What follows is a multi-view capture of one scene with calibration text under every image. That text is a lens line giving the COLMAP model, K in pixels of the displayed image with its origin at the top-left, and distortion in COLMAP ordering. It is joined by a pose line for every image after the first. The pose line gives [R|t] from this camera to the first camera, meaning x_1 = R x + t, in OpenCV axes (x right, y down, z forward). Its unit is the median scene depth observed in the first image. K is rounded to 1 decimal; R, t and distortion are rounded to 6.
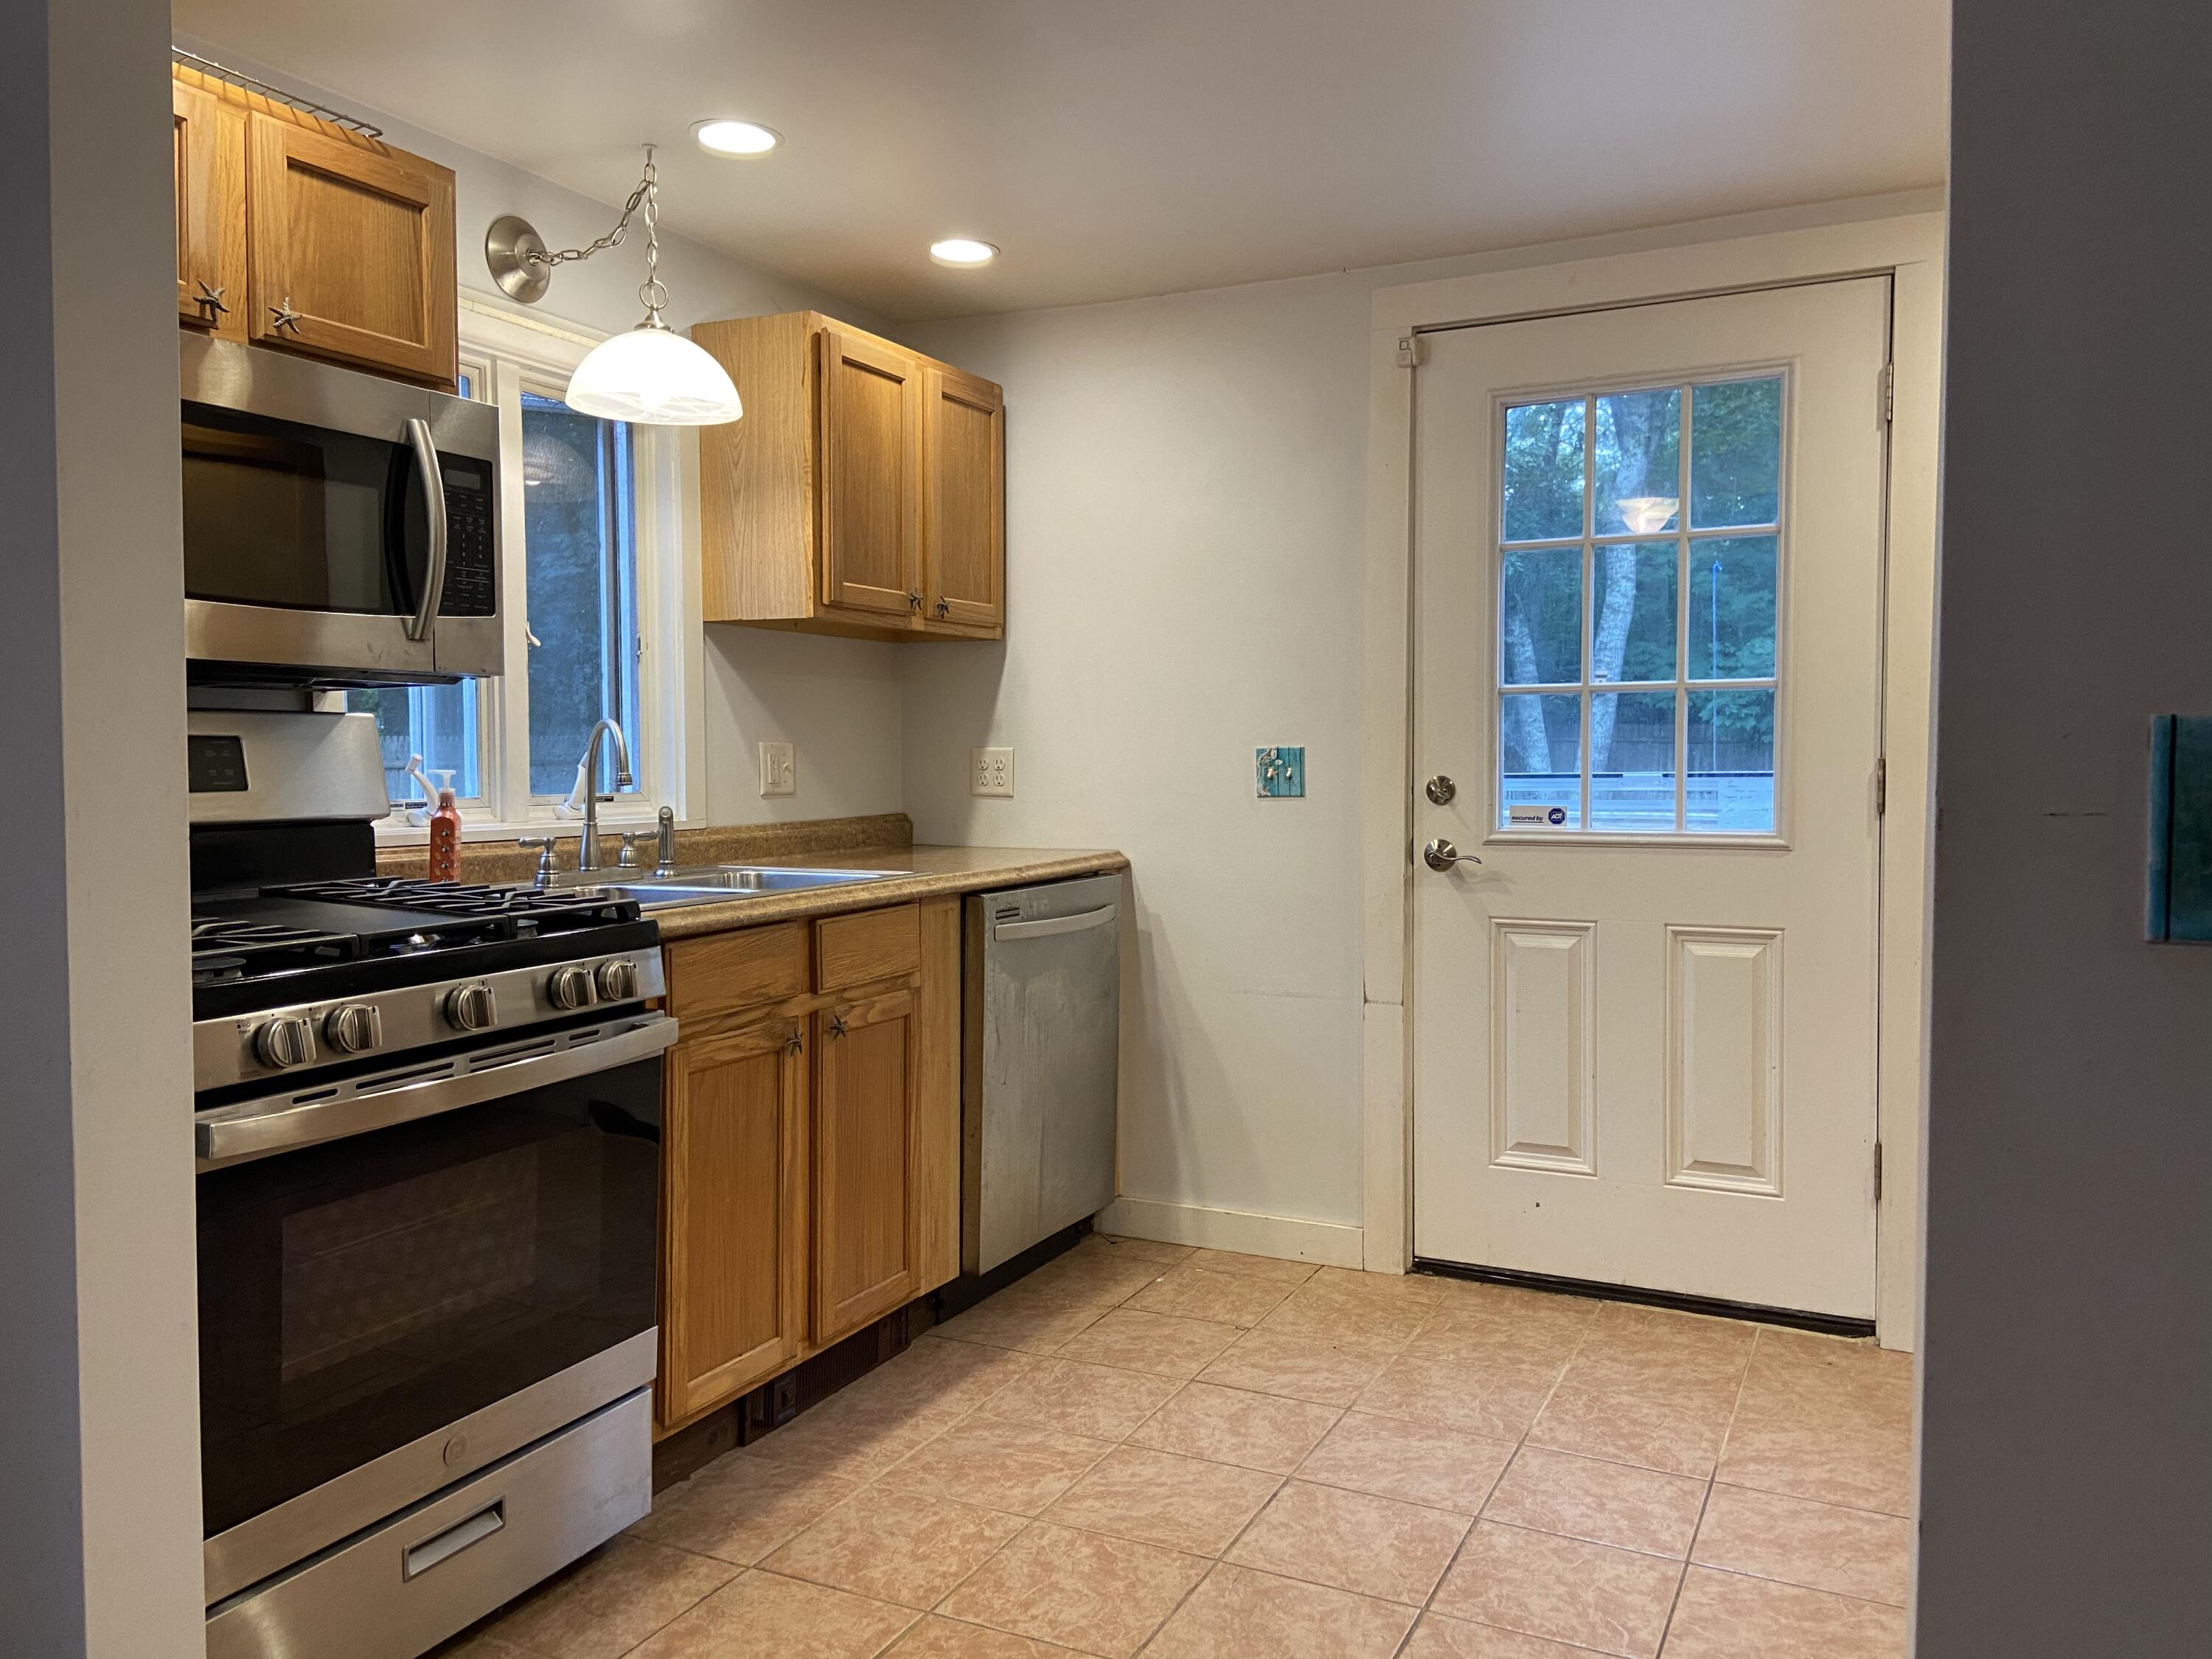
lens RADIAL K [[1683.1, 0, 1106.0], [0, 1683.1, 829.5], [0, 0, 1]] dist [0.105319, -0.109268]
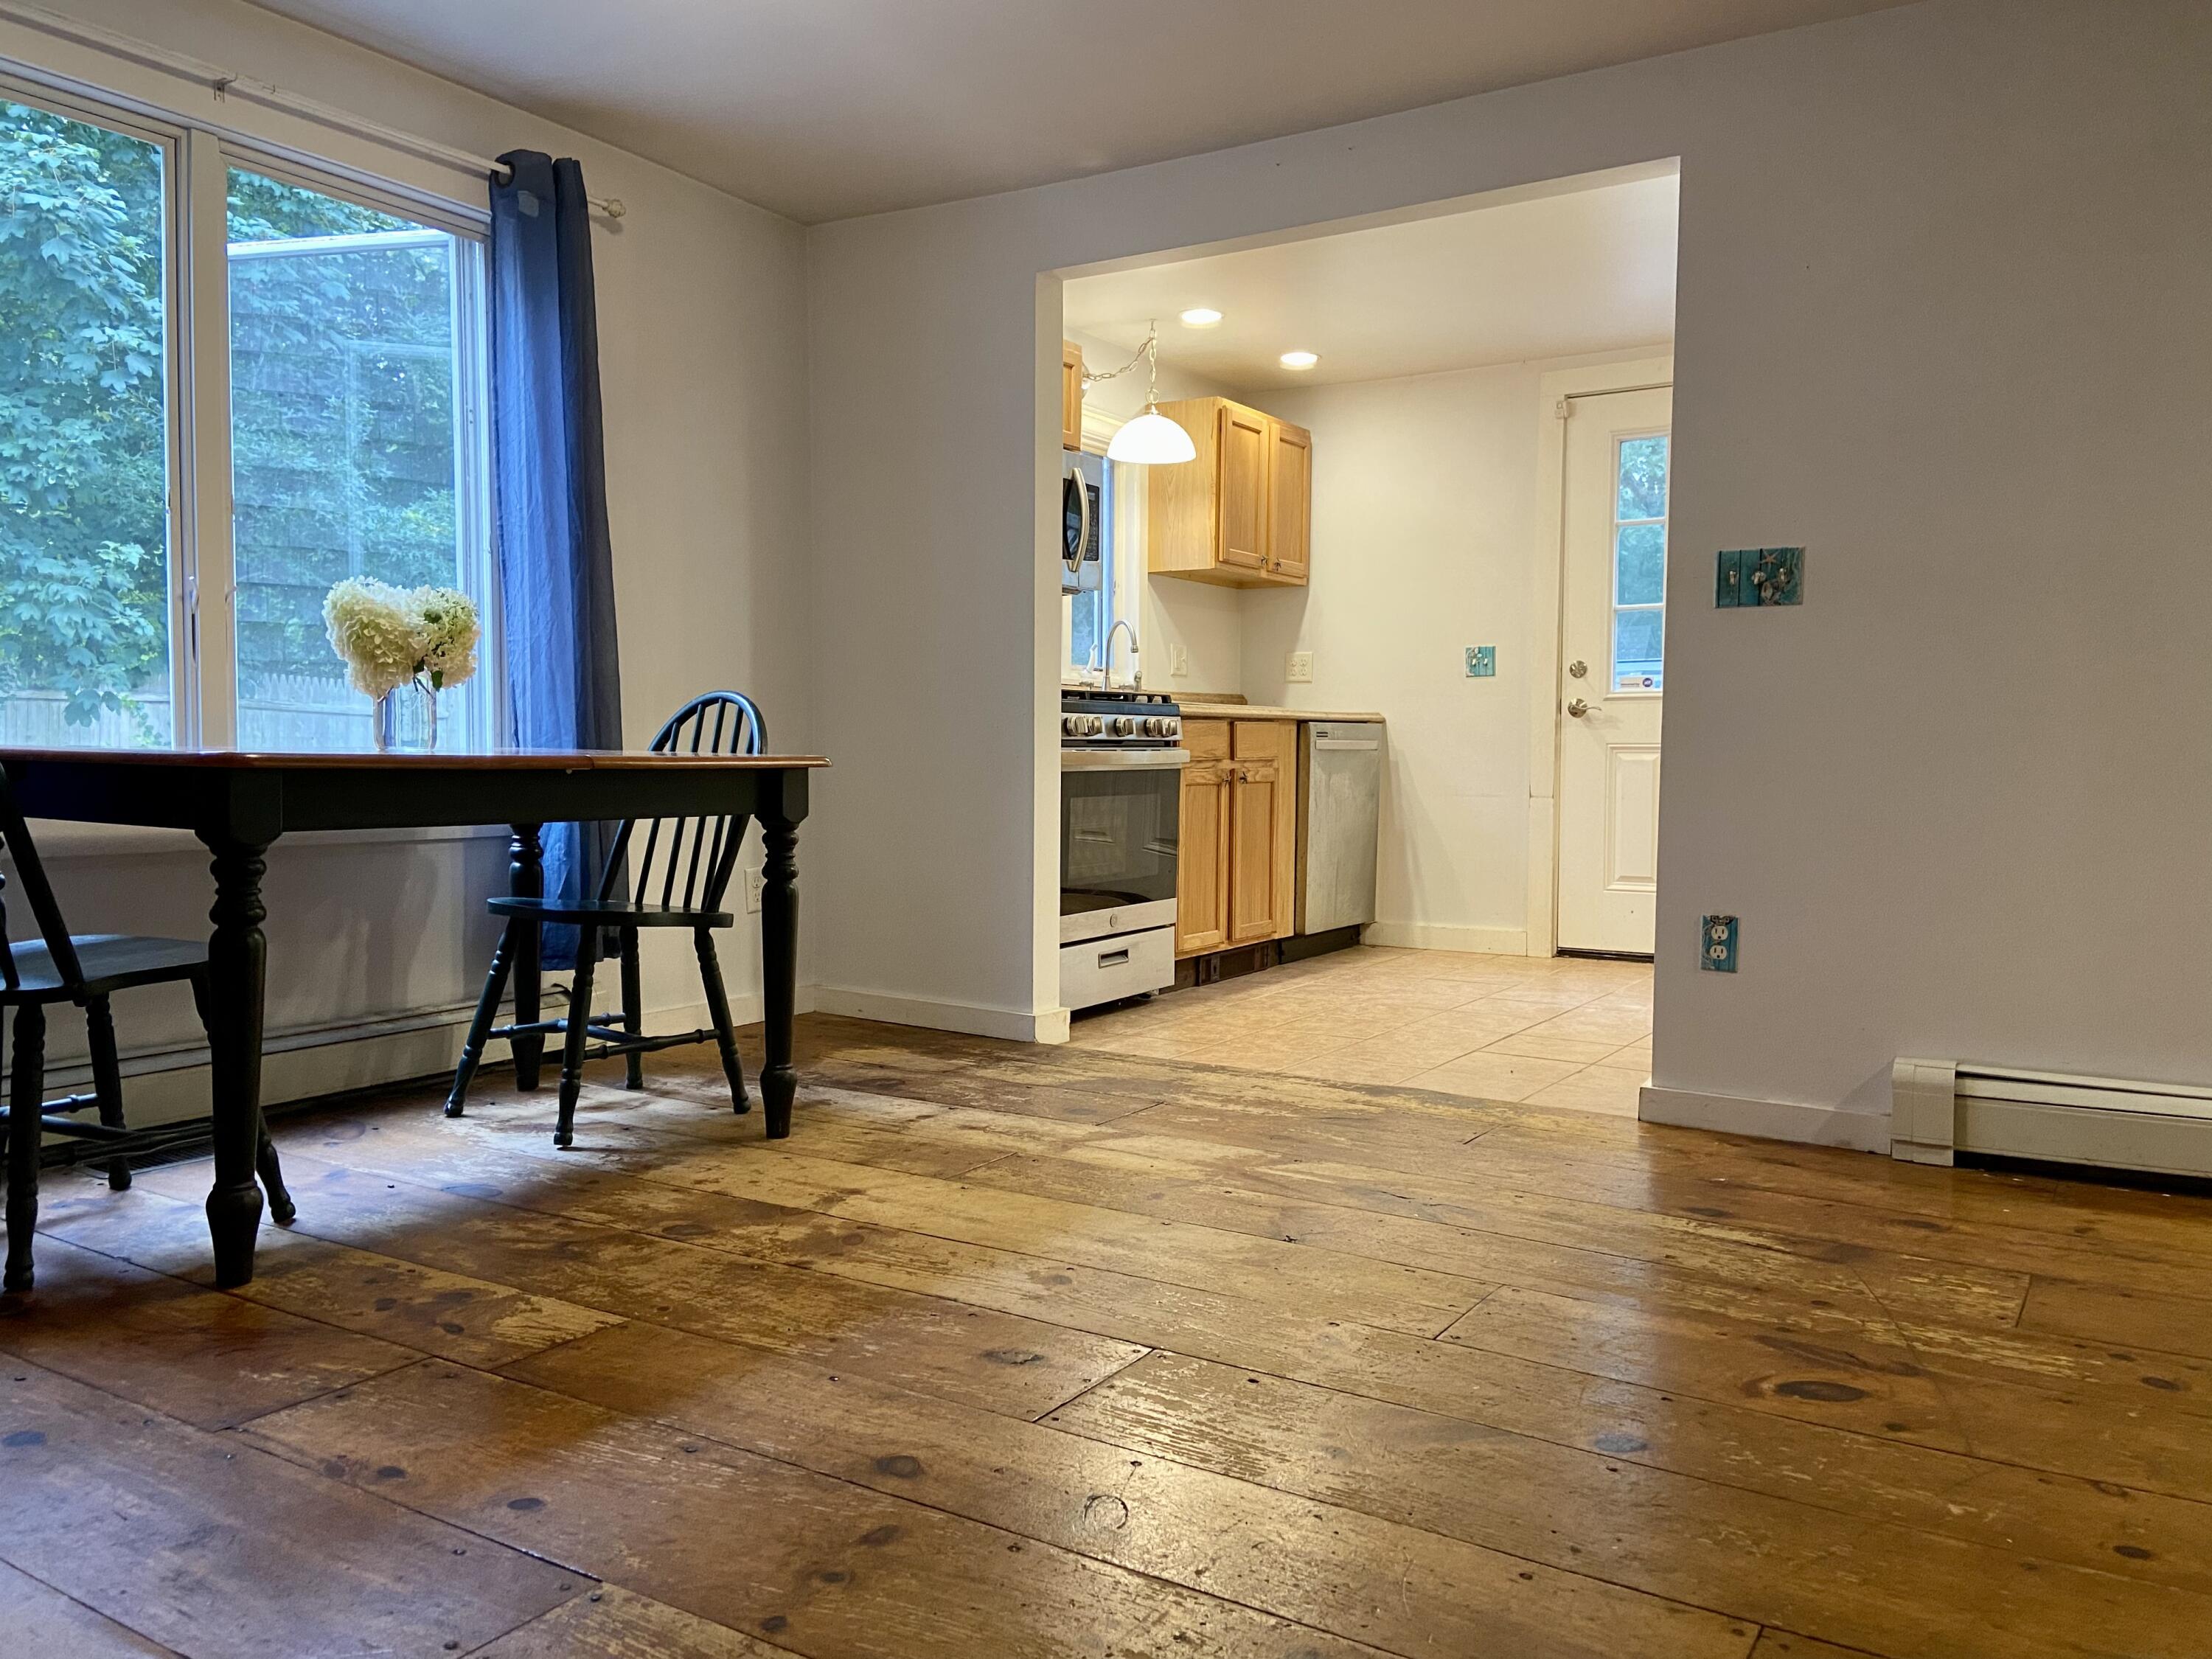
lens RADIAL K [[1683.1, 0, 1106.0], [0, 1683.1, 829.5], [0, 0, 1]] dist [0.105319, -0.109268]
pose [[0.994398, 0.011133, -0.105111, -0.094272], [-0.011075, 0.999938, 0.001137, 0.145947], [0.105117, 0.000033, 0.994460, -0.763754]]
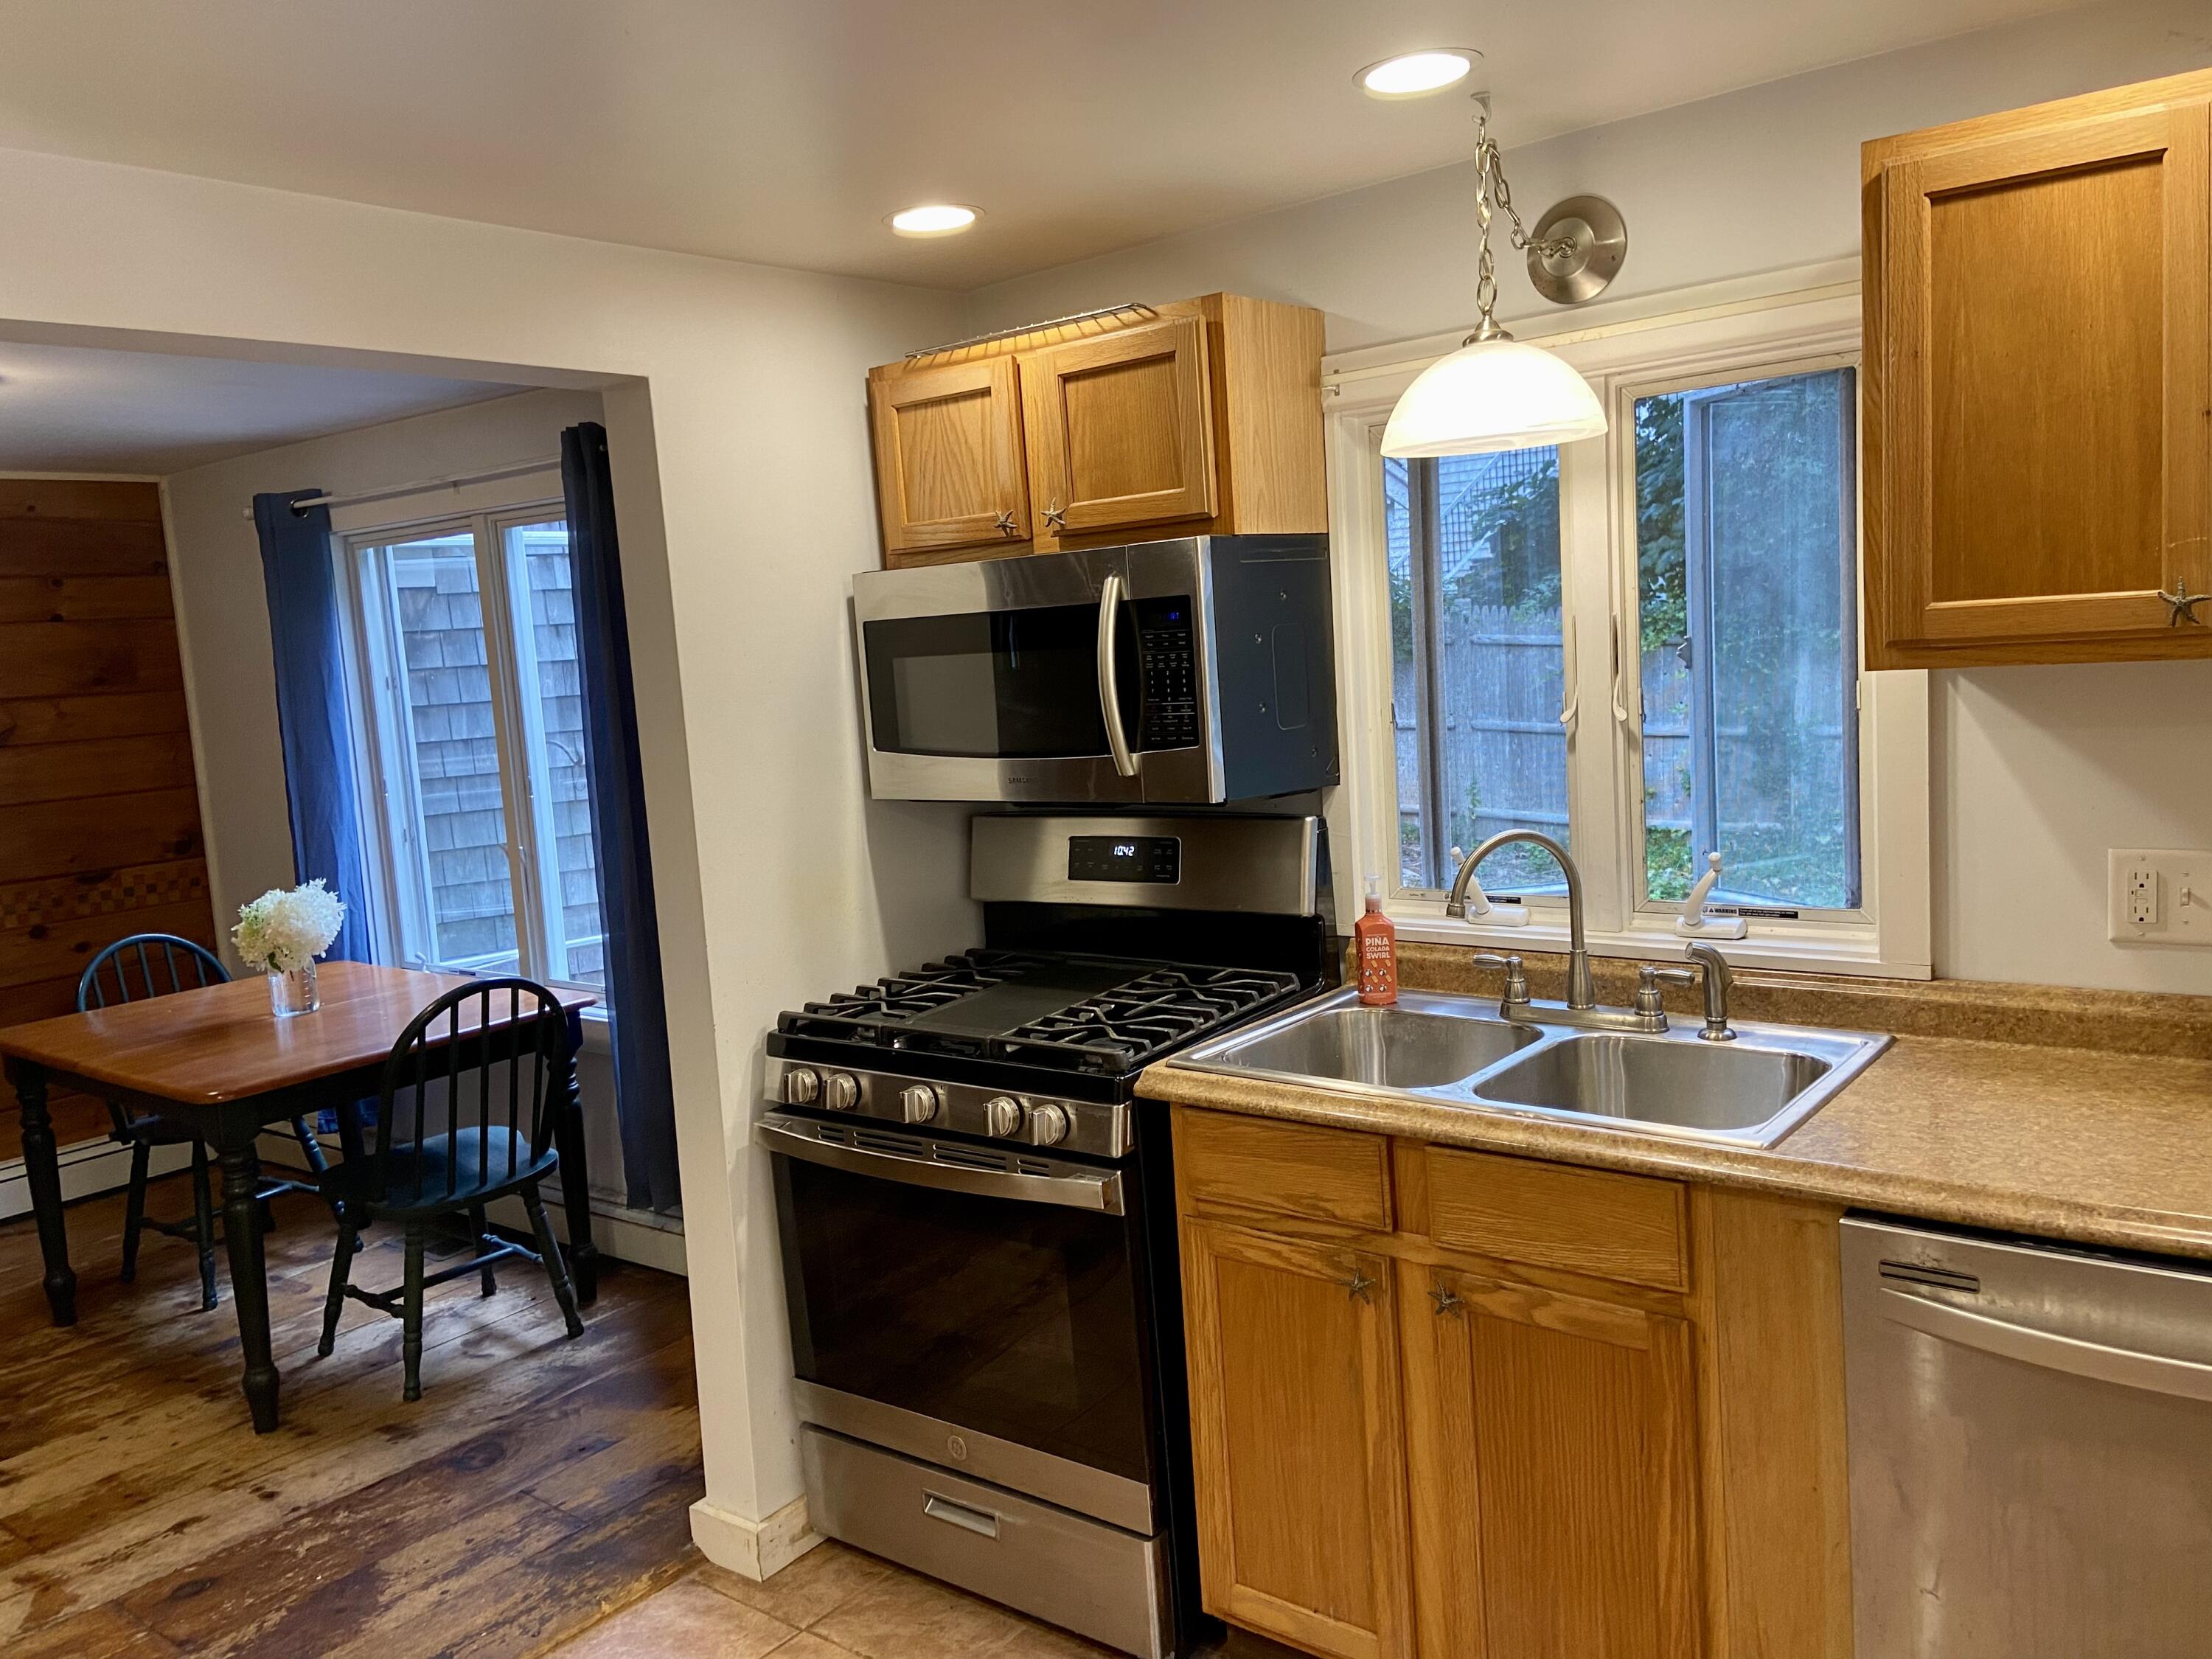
lens RADIAL K [[1683.1, 0, 1106.0], [0, 1683.1, 829.5], [0, 0, 1]] dist [0.105319, -0.109268]
pose [[-0.213765, 0.126524, -0.968657, 0.456423], [0.020744, 0.991941, 0.124987, -0.146112], [0.976665, 0.006624, -0.214667, 0.838971]]
